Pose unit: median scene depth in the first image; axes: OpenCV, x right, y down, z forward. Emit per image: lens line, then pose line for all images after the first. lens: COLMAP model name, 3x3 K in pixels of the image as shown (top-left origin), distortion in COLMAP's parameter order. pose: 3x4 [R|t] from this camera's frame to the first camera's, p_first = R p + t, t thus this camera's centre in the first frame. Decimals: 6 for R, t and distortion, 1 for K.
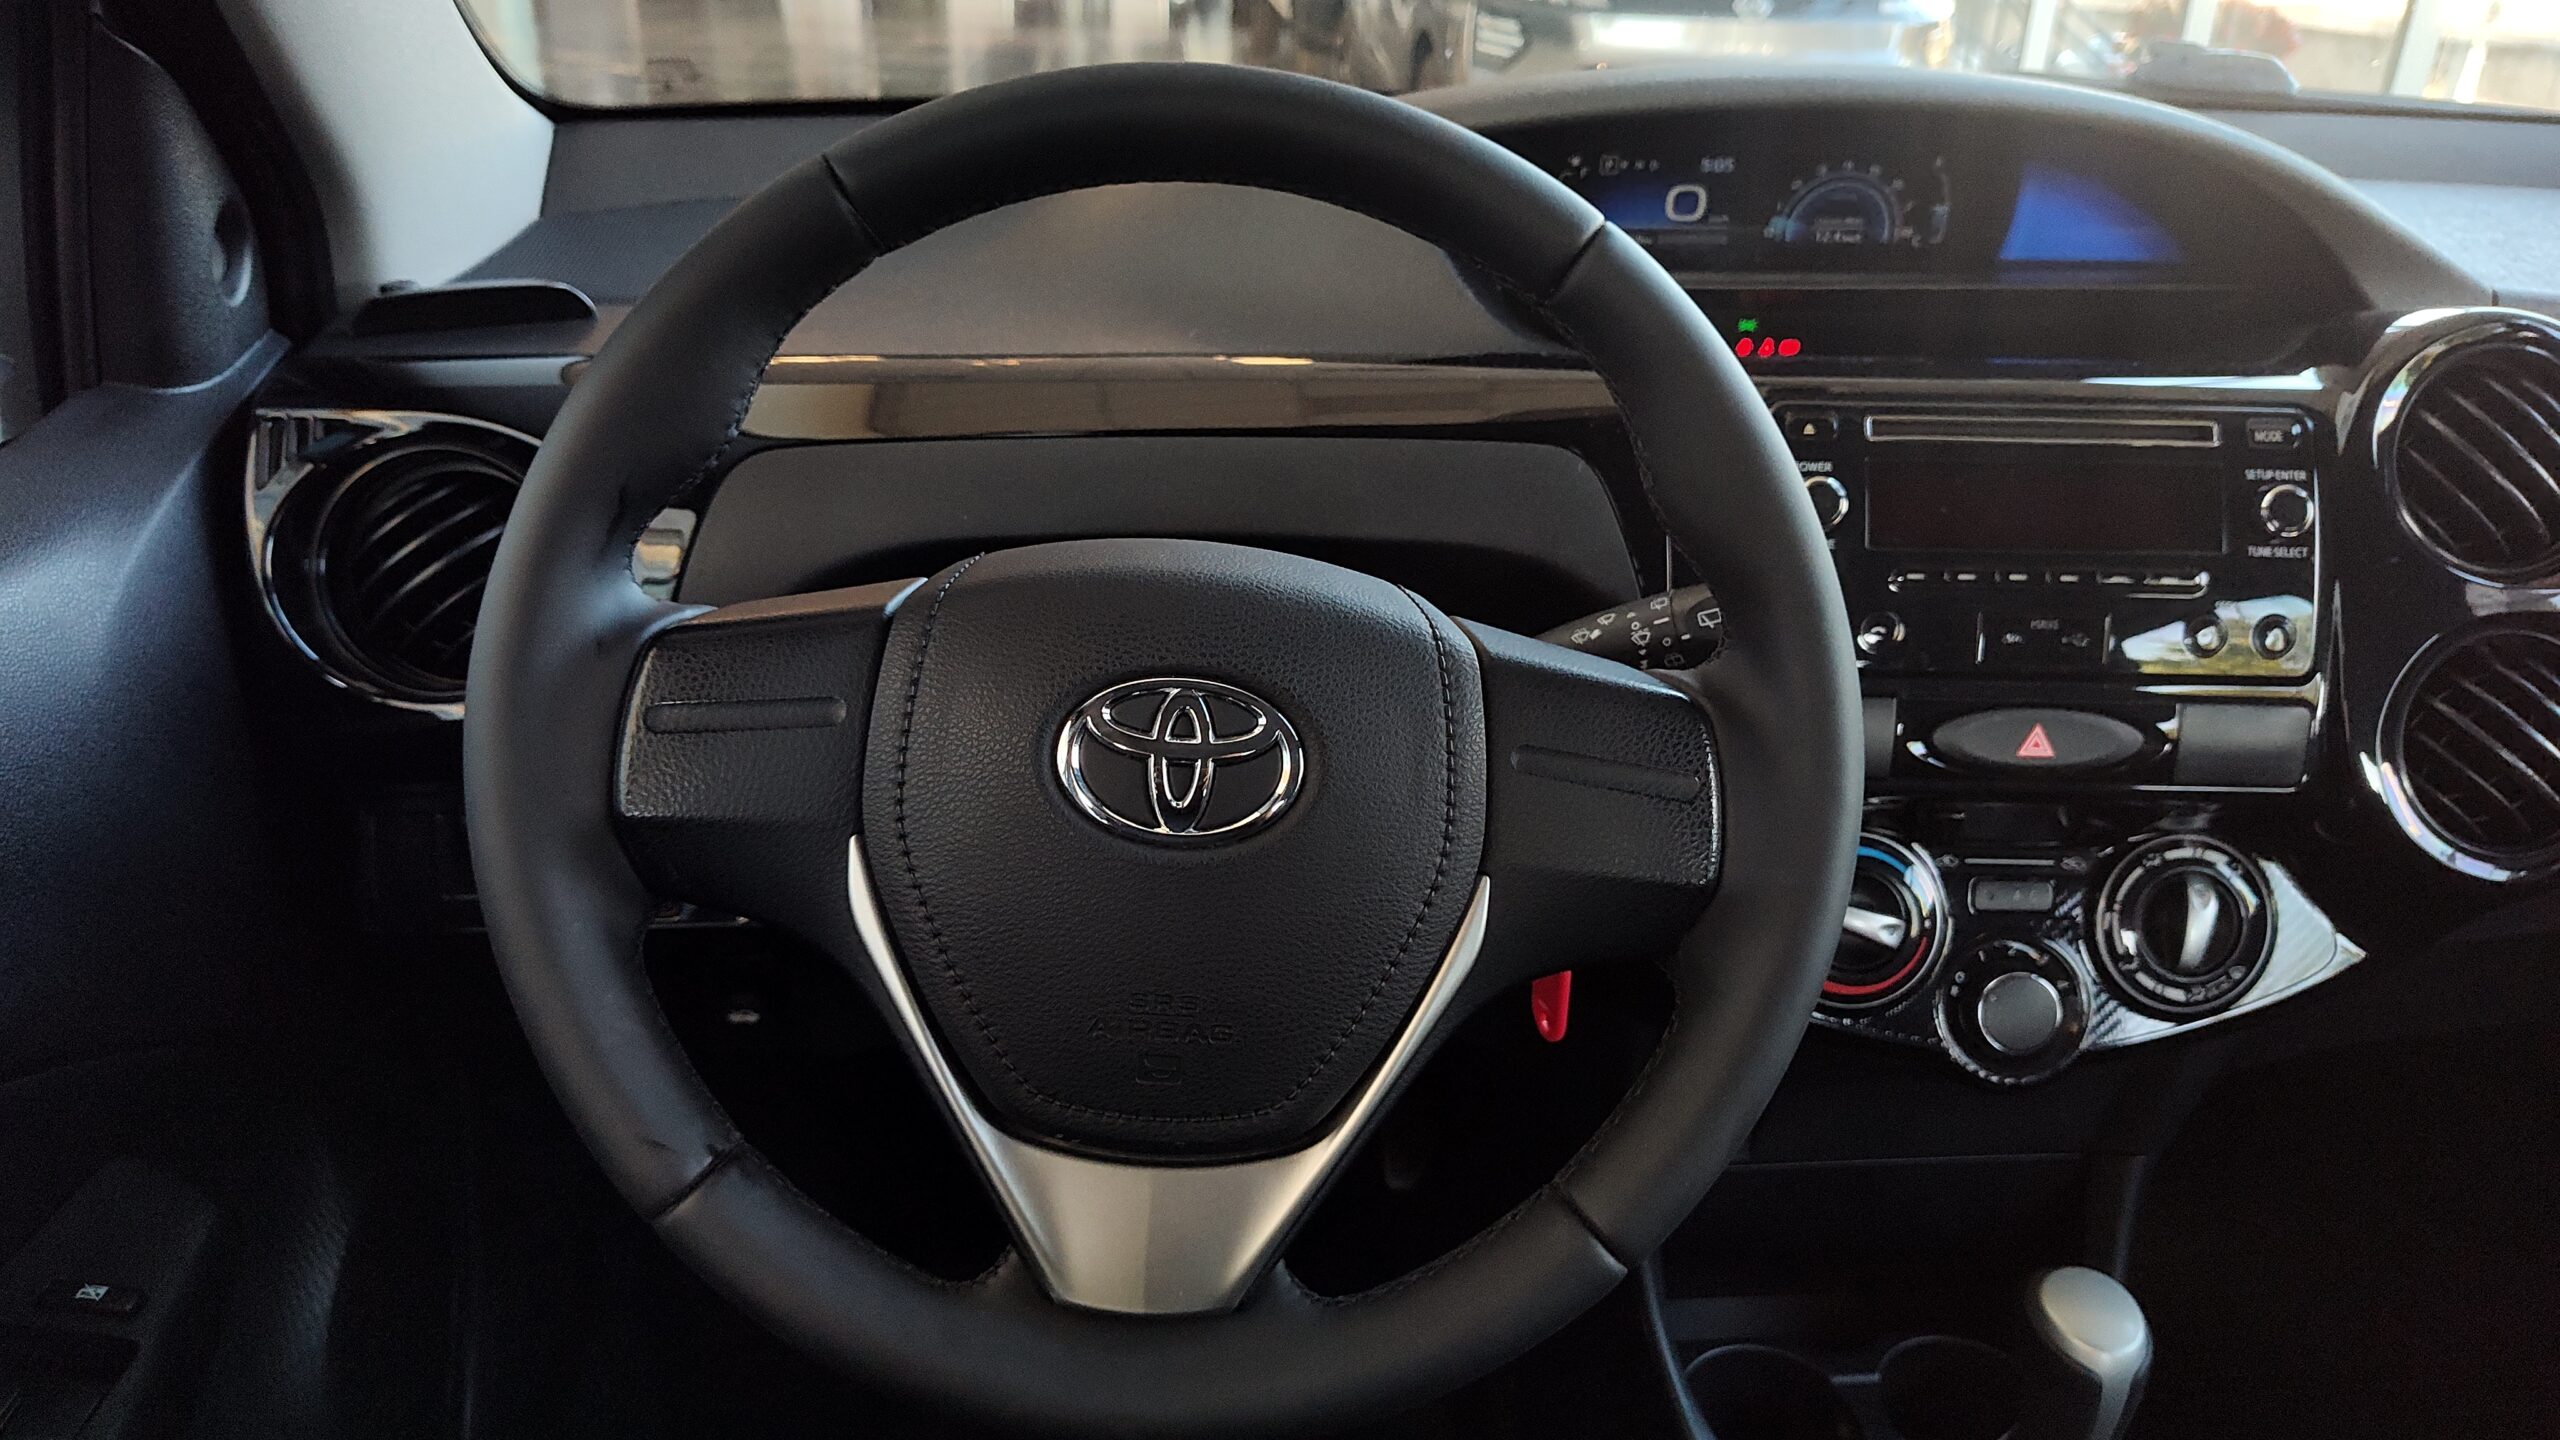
lens RADIAL K [[1785.2, 0, 1272.4], [0, 1785.2, 749.5], [0, 0, 1]] dist [0.003904, -0.003782]
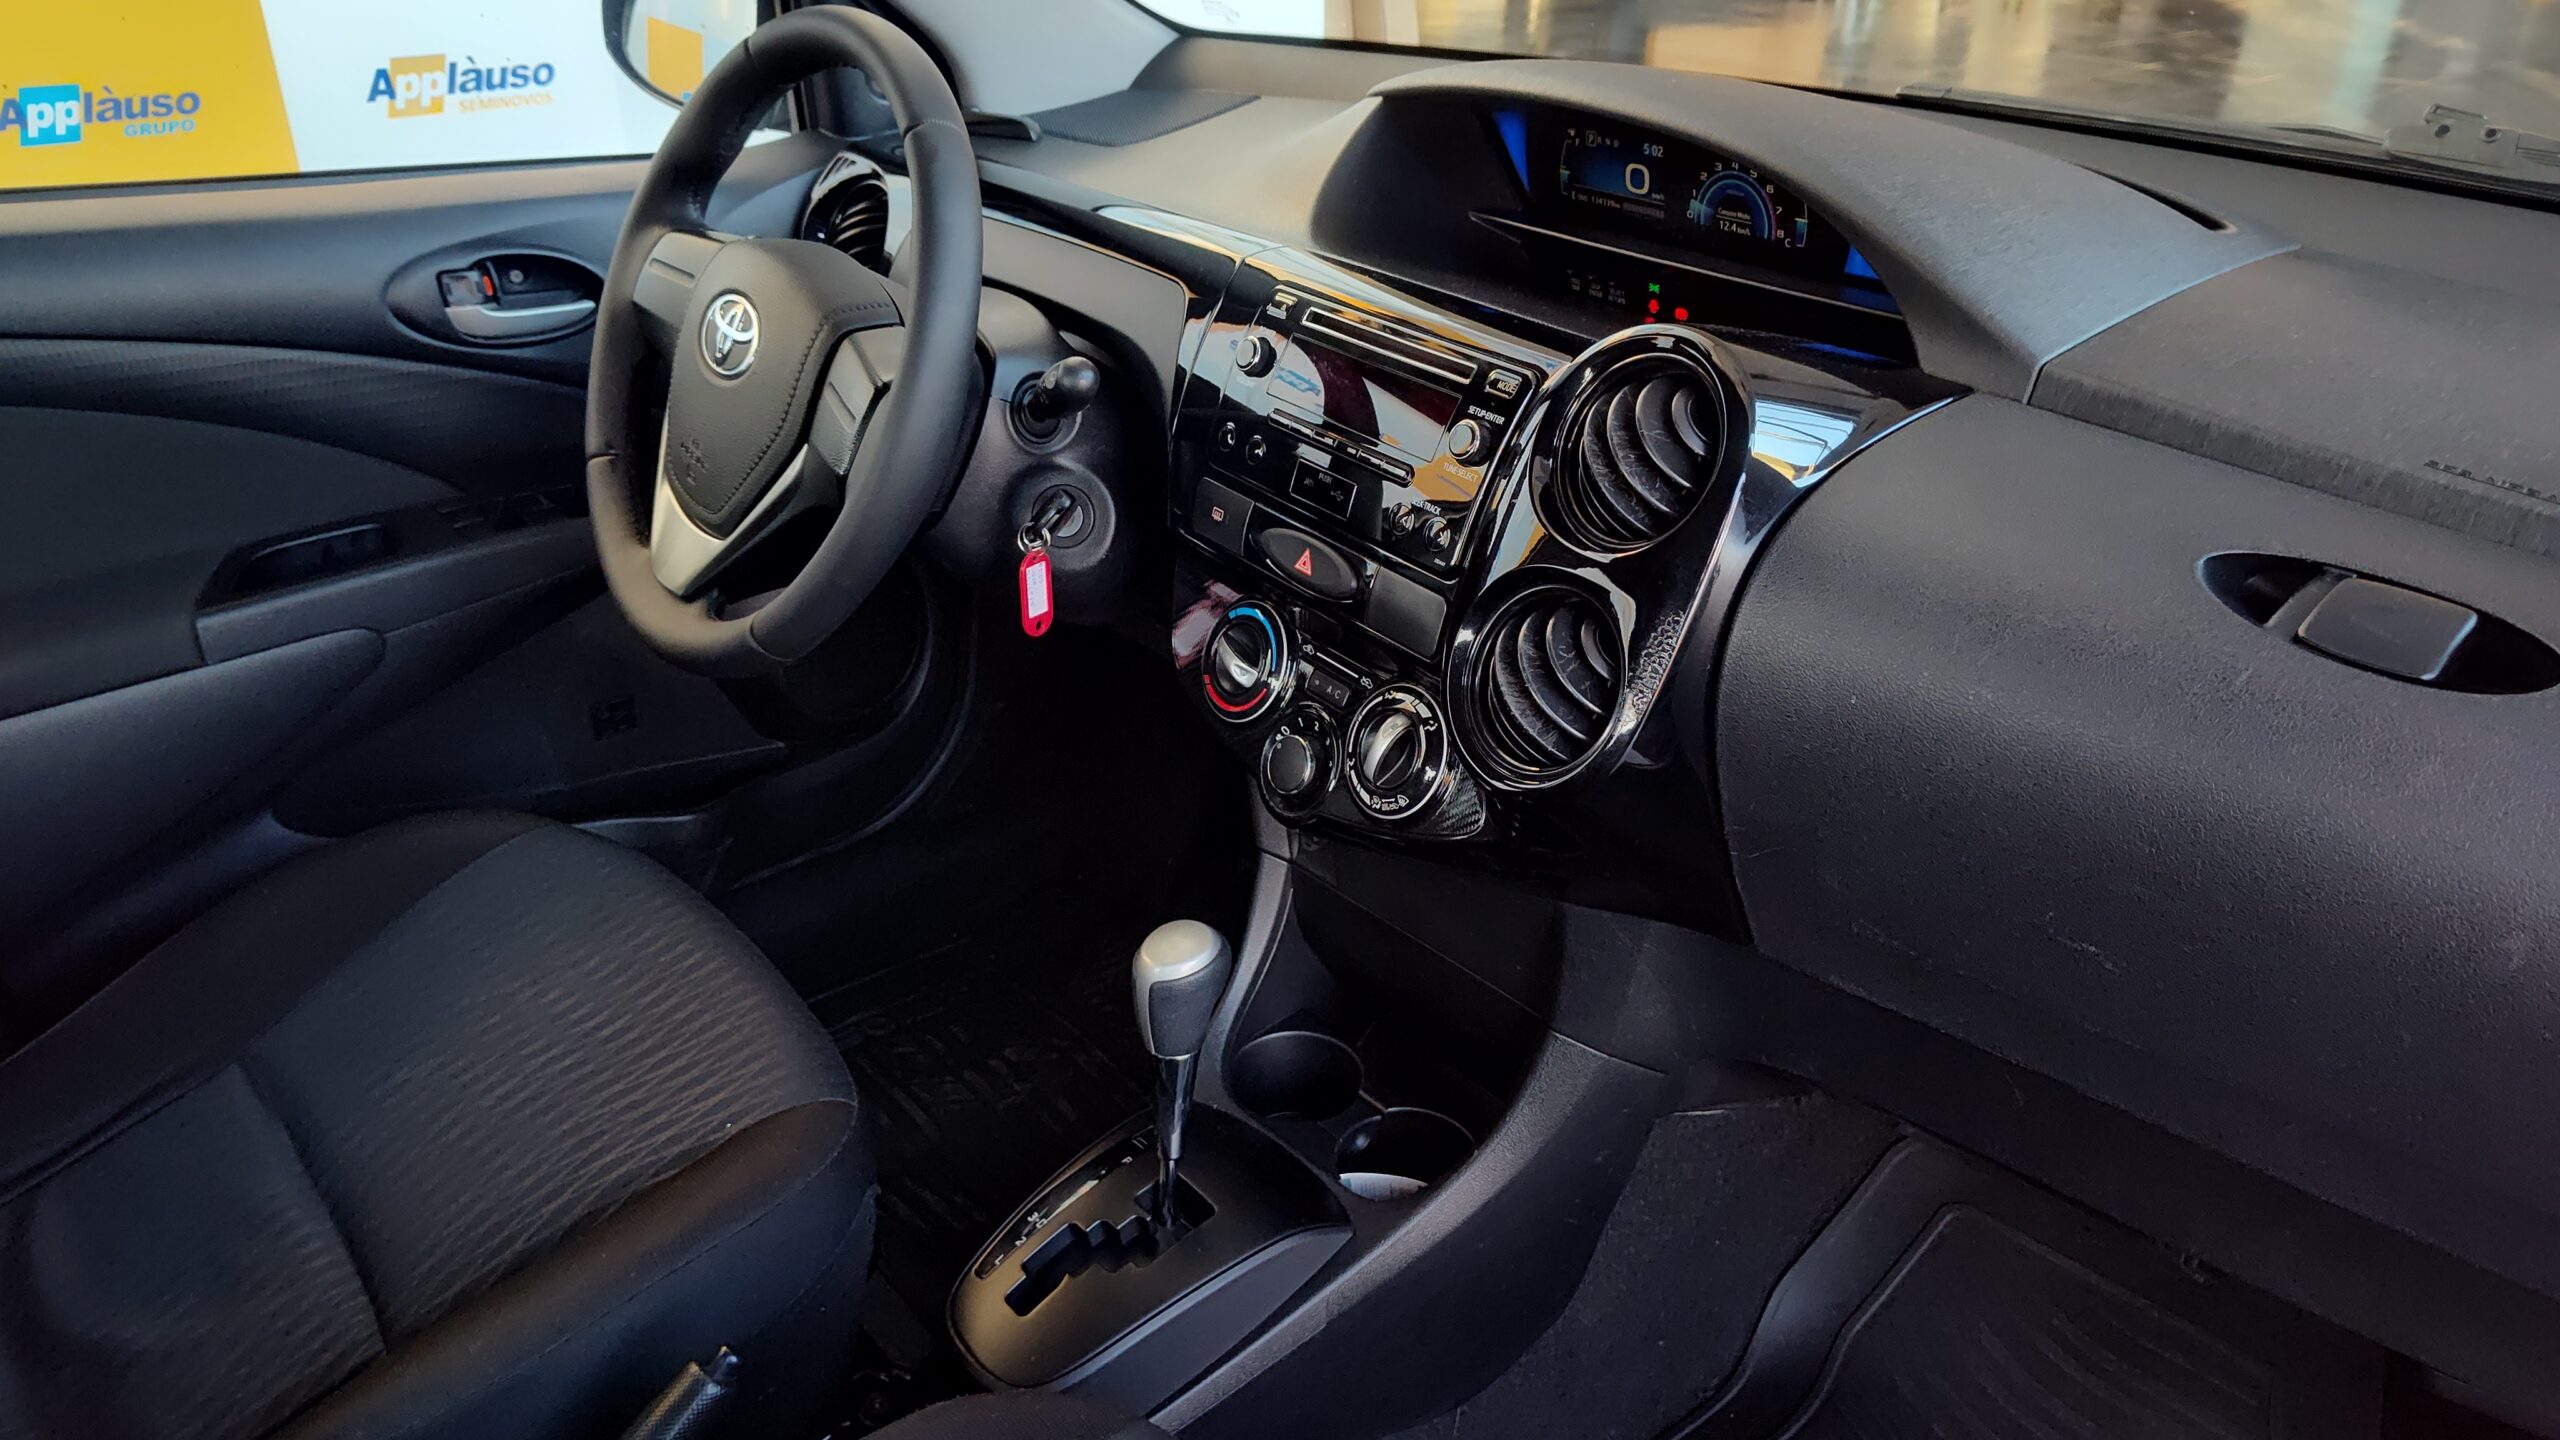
lens RADIAL K [[1752.1, 0, 1290.4], [0, 1752.1, 725.5], [0, 0, 1]] dist [0.044801, -0.060699]
pose [[0.607327, 0.365053, -0.705613, 1.412434], [-0.351679, 0.919949, 0.173248, -0.117156], [0.712373, 0.142931, 0.687092, 0.083402]]
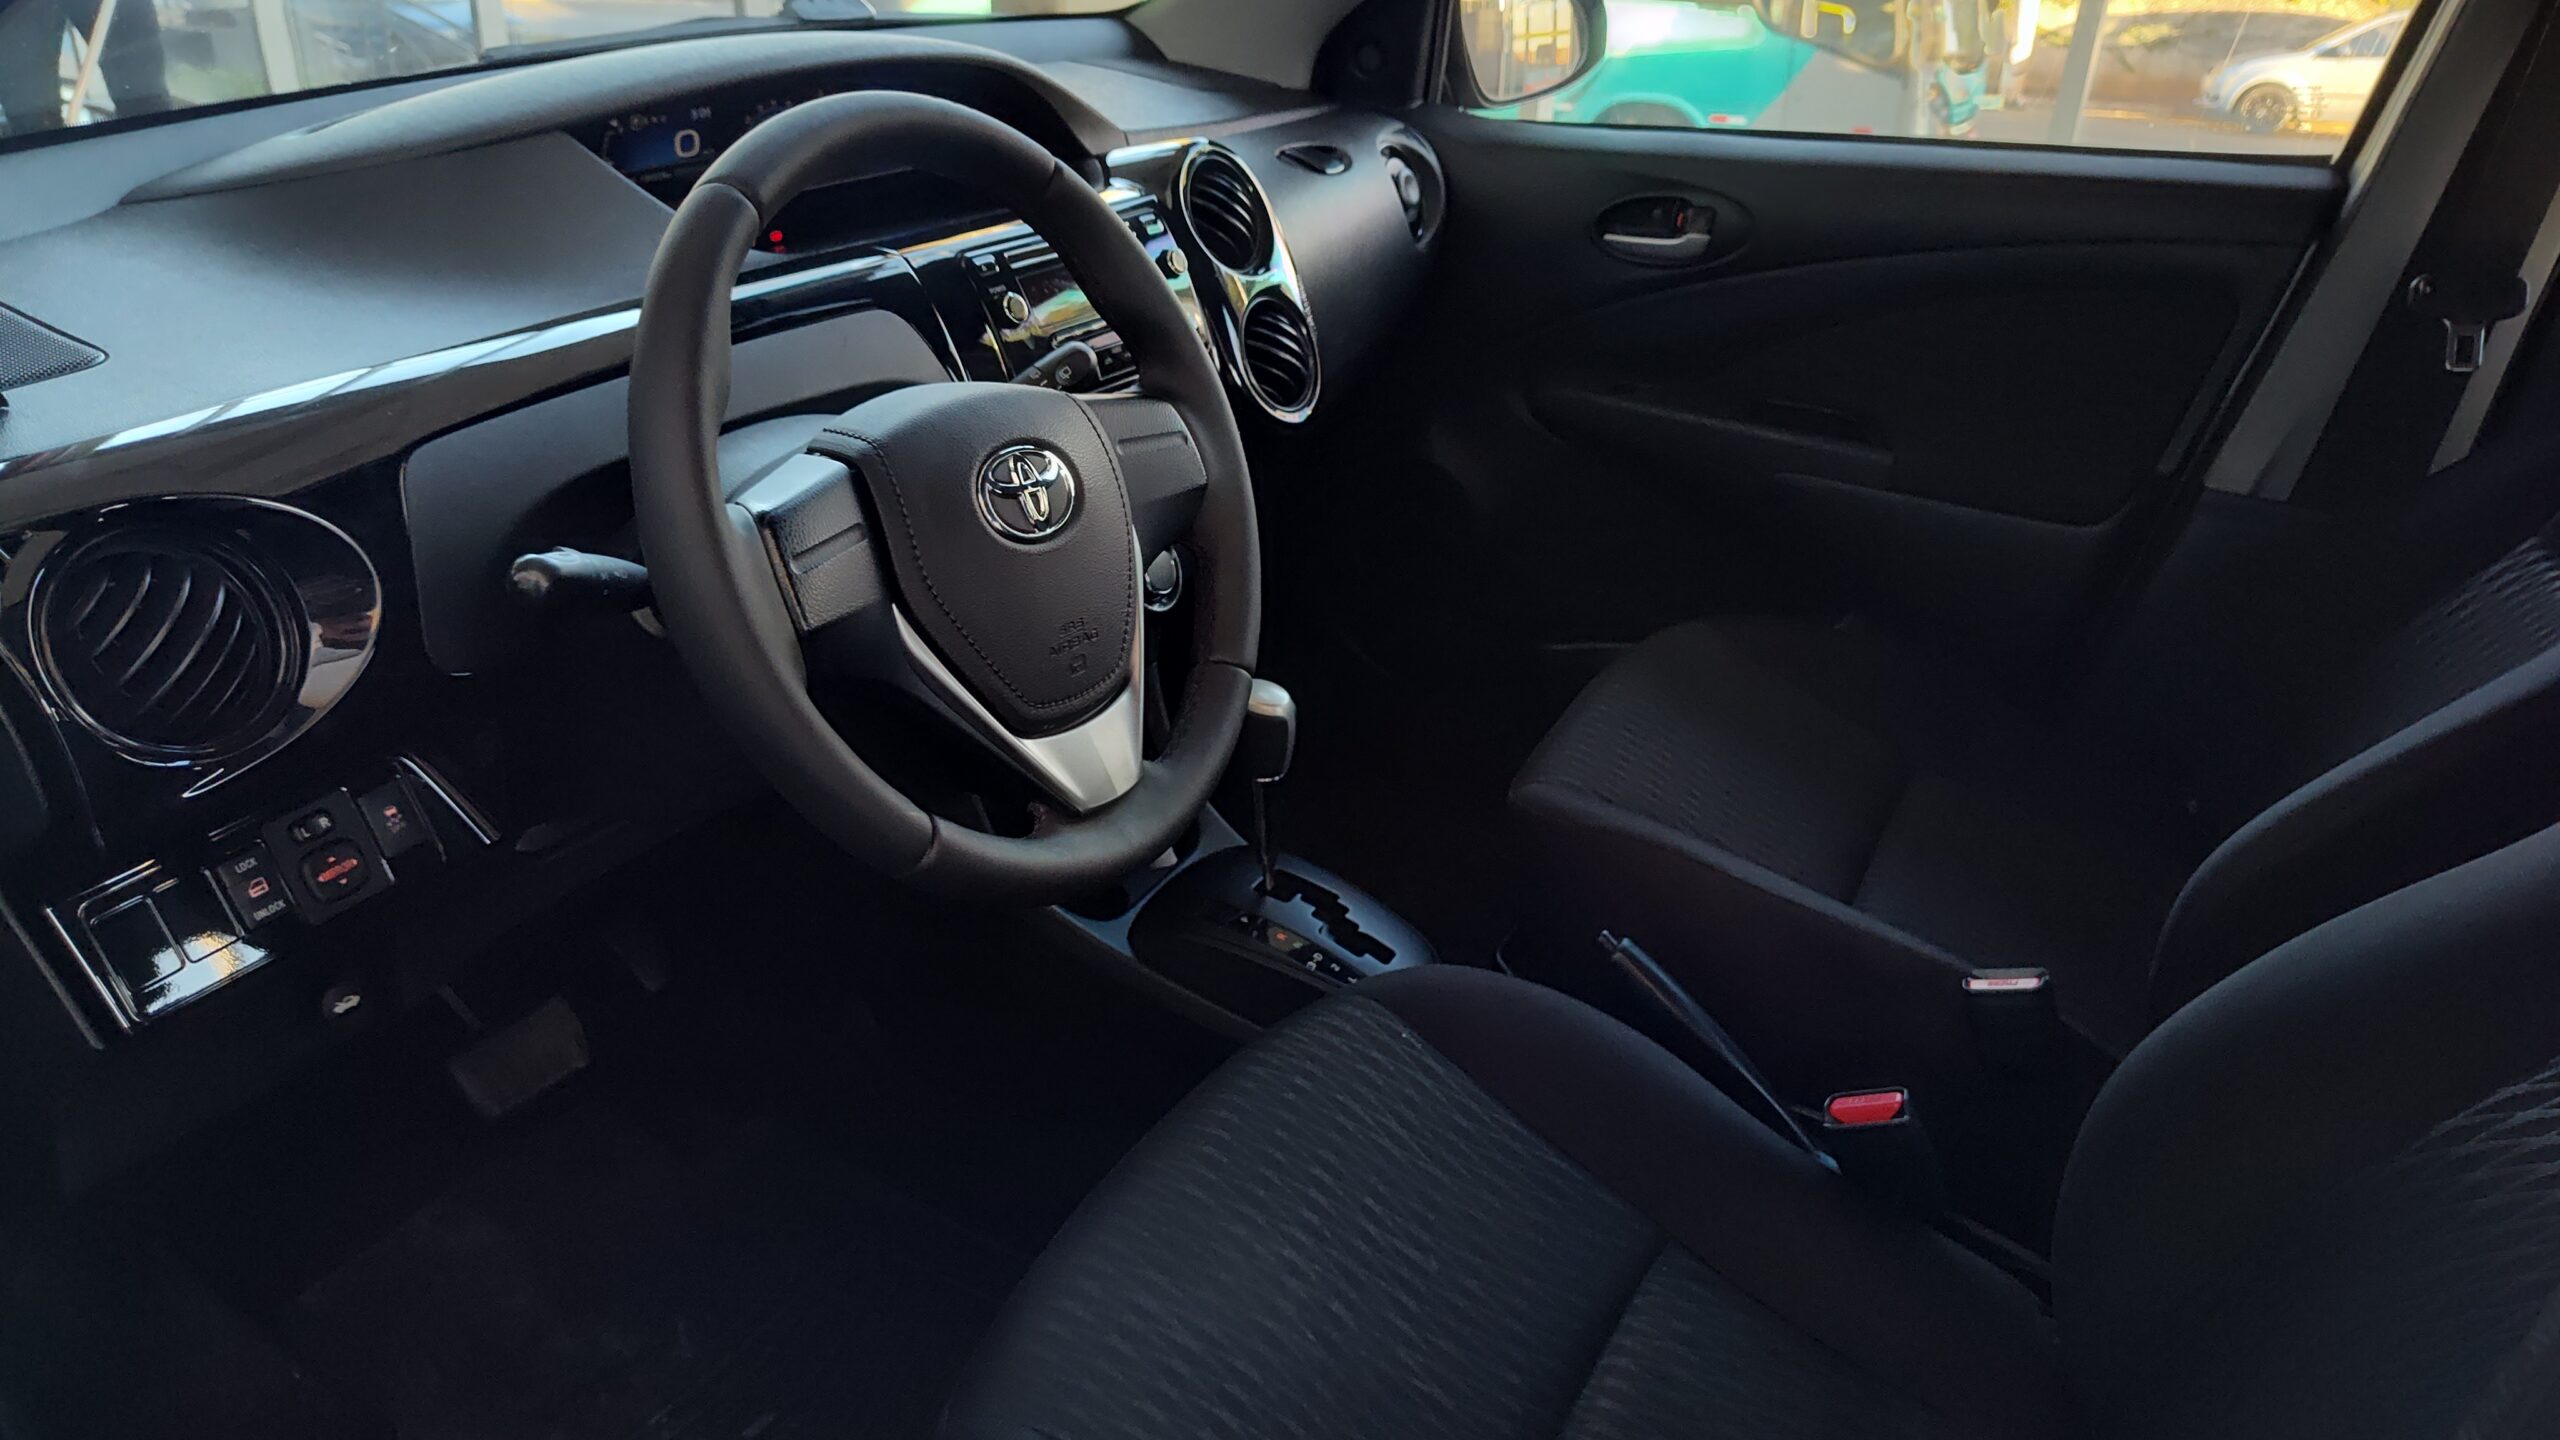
lens RADIAL K [[1752.1, 0, 1290.4], [0, 1752.1, 725.5], [0, 0, 1]] dist [0.044801, -0.060699]
pose [[0.533379, -0.386658, 0.752332, -0.932191], [0.345268, 0.911464, 0.223659, -0.058191], [-0.772202, 0.140461, 0.619656, -0.164330]]
